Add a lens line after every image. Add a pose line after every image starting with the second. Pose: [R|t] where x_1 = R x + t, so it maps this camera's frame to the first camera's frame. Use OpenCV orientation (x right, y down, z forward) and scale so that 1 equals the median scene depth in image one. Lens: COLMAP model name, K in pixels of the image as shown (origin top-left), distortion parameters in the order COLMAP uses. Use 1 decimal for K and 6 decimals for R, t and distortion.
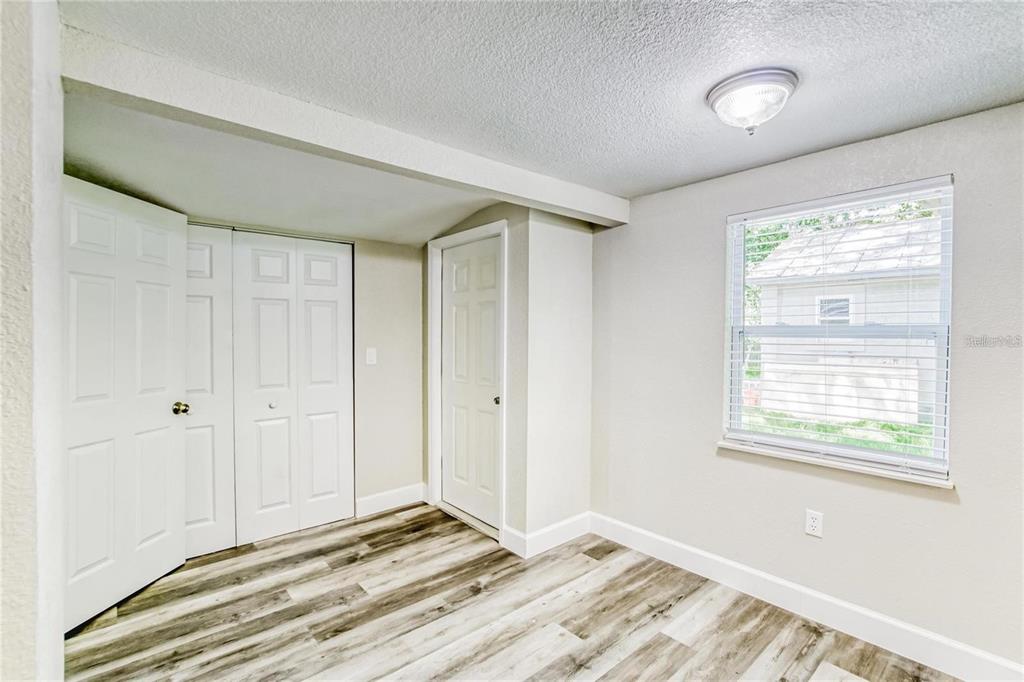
lens RADIAL K [[476.4, 0, 510.1], [0, 476.4, 339.0], [0, 0, 1]] dist [-0.000705, 0.000741]
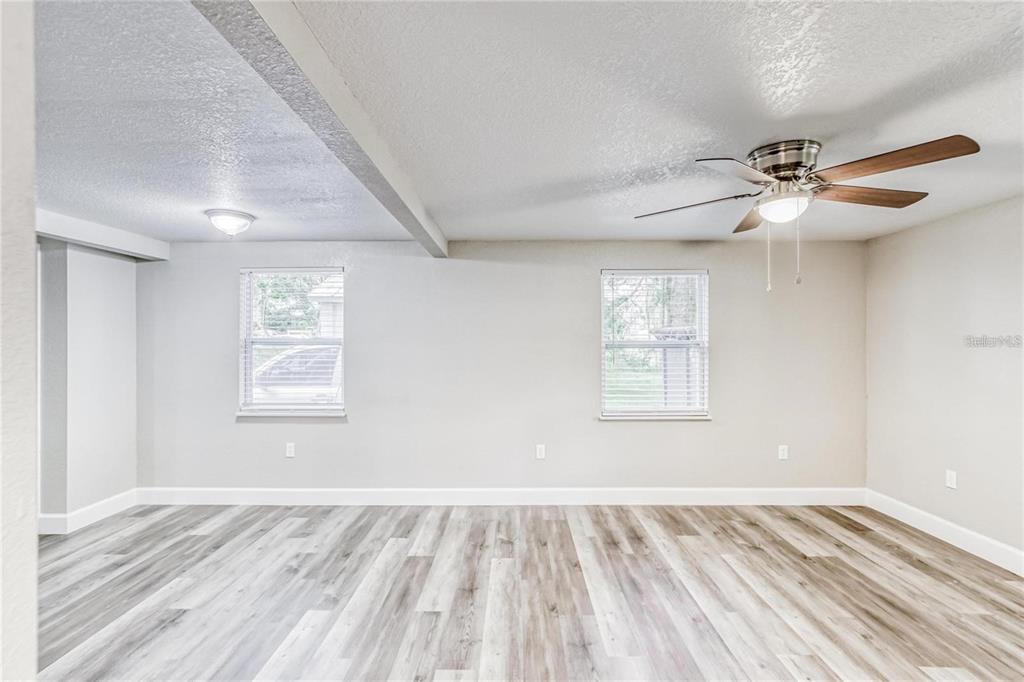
lens RADIAL K [[476.4, 0, 507.3], [0, 476.4, 346.0], [0, 0, 1]] dist [-0.000705, 0.000741]
pose [[0.693653, -0.004525, 0.720295, -0.067939], [0.008071, 0.999966, -0.001491, 0.007494], [-0.720264, 0.006848, 0.693666, -0.712639]]
